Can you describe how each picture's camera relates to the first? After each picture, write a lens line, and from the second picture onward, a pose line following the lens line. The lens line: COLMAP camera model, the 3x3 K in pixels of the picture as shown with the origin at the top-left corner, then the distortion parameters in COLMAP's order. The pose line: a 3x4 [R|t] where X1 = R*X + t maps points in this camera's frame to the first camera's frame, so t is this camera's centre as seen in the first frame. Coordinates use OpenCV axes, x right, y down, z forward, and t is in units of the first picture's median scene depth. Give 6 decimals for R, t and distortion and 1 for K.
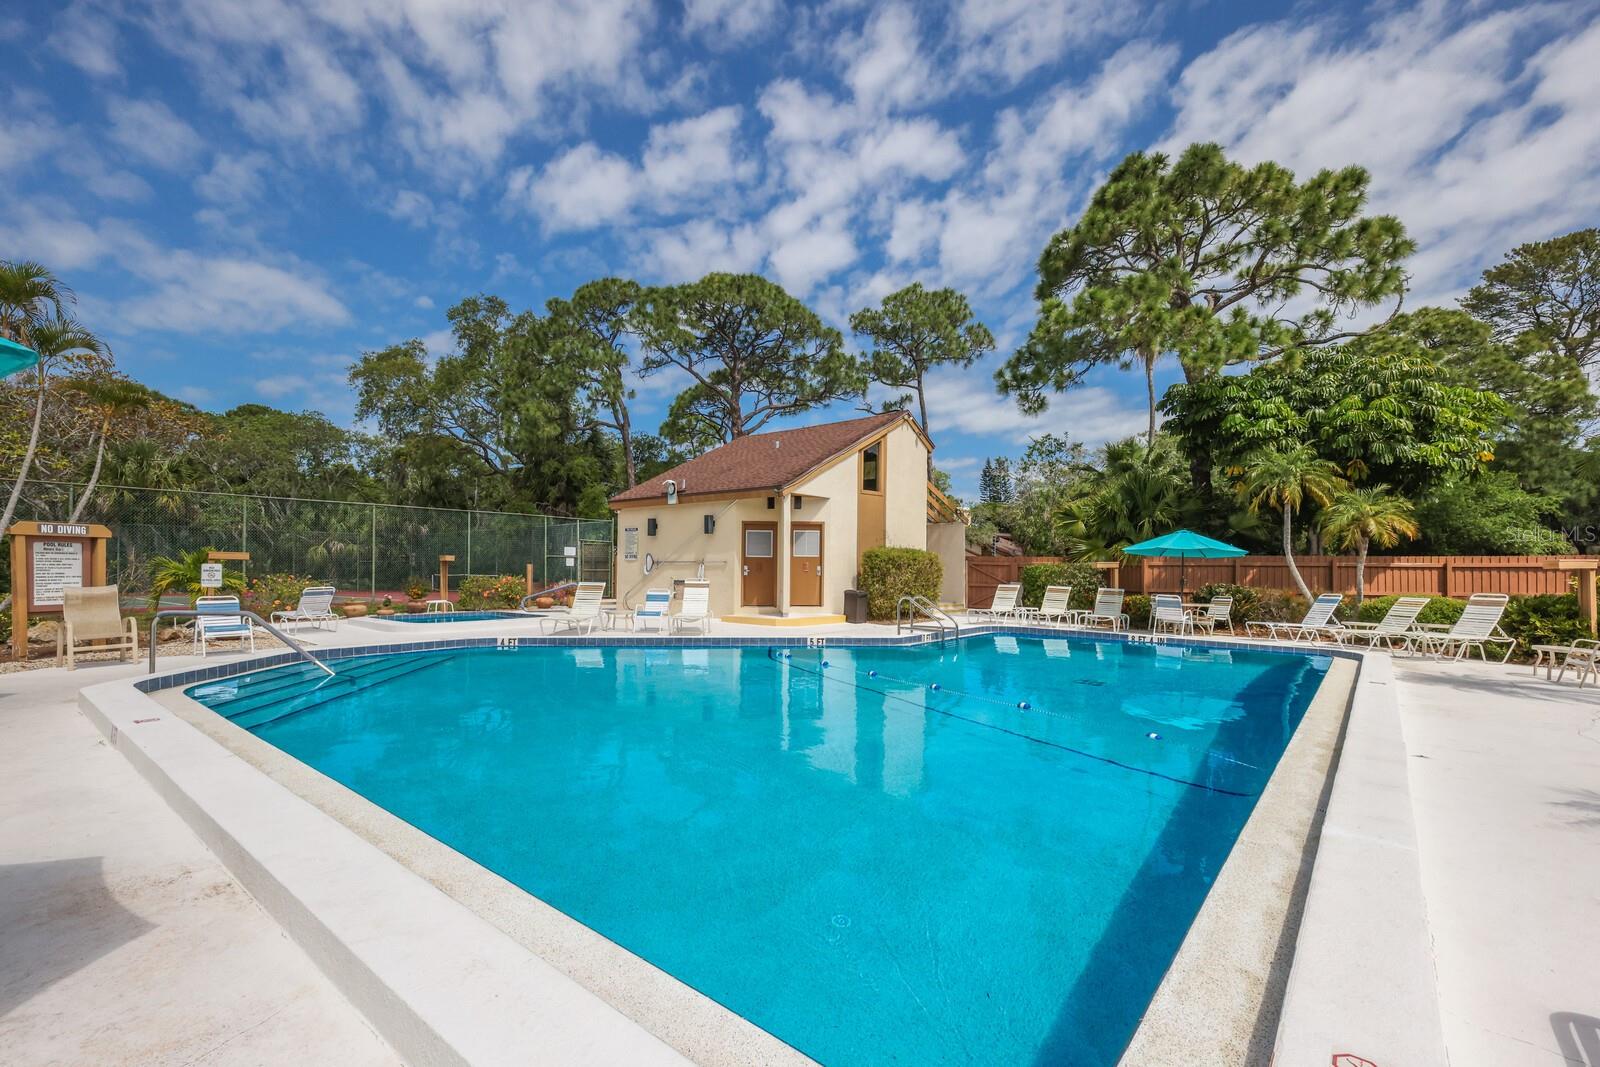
lens RADIAL K [[725.4, 0, 818.4], [0, 725.4, 591.1], [0, 0, 1]] dist [0.015955, 0.000211]
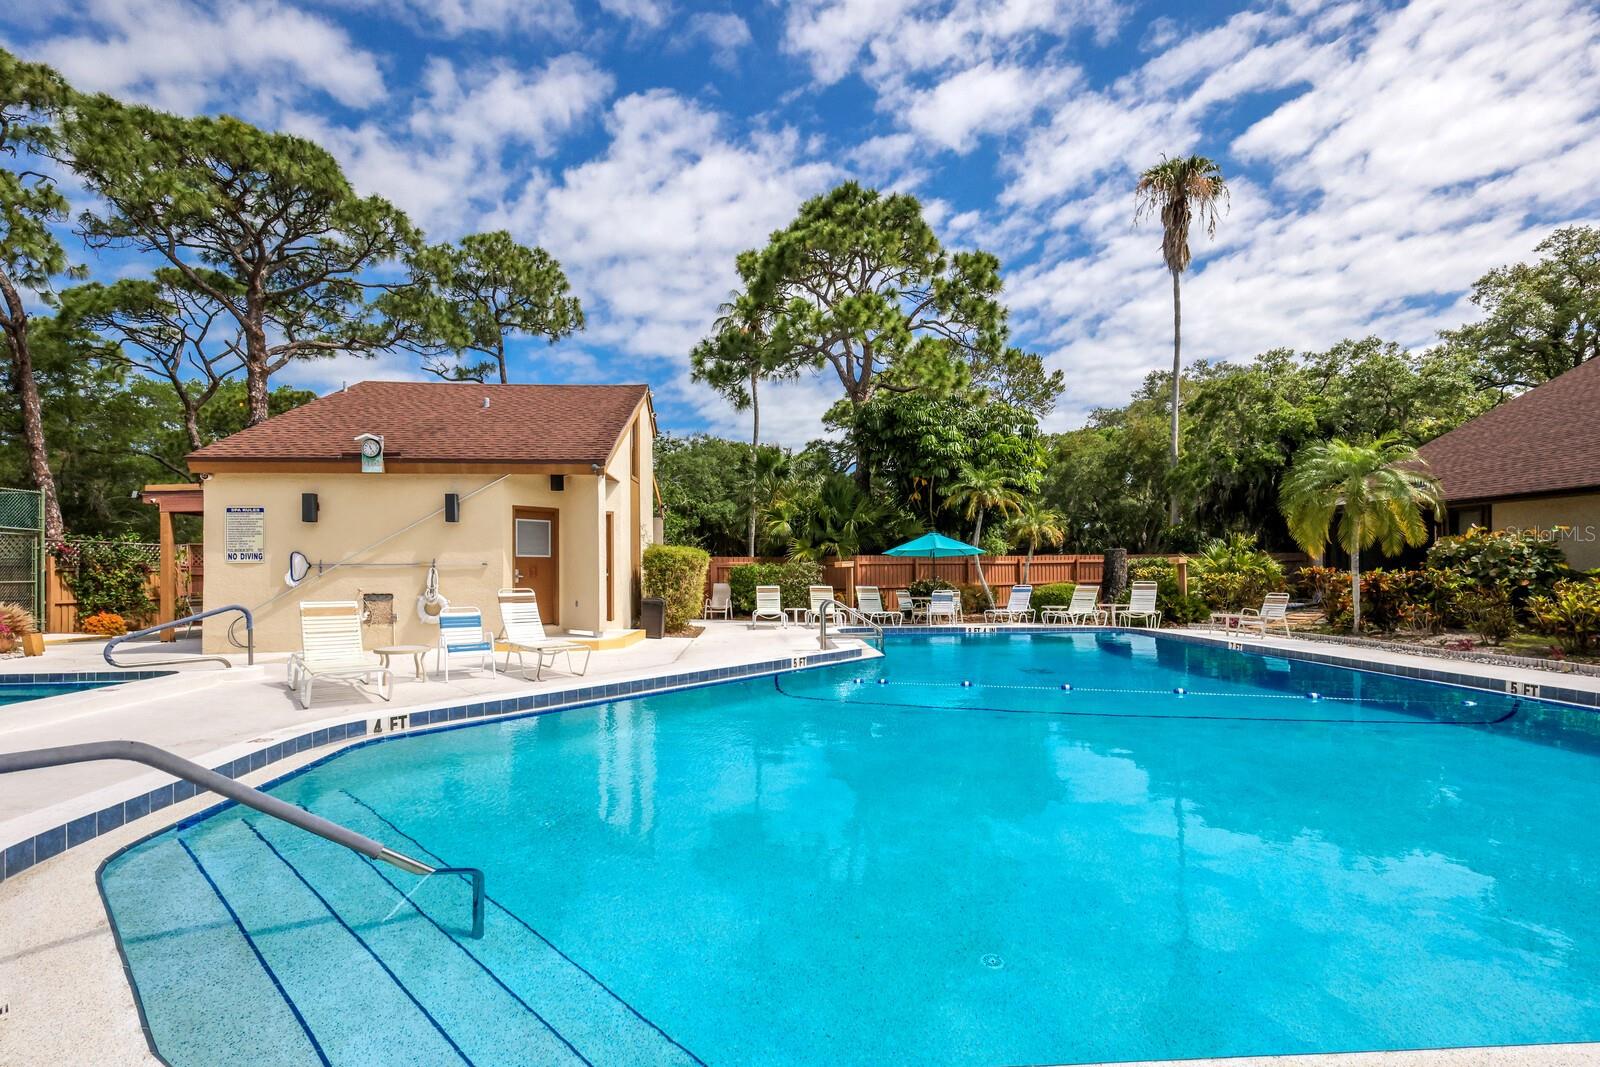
lens RADIAL K [[725.4, 0, 818.4], [0, 725.4, 591.1], [0, 0, 1]] dist [0.015955, 0.000211]
pose [[0.722543, -0.033903, 0.690495, -0.188107], [0.035373, 0.999302, 0.012051, -0.005920], [-0.690421, 0.015717, 0.723237, 0.143466]]
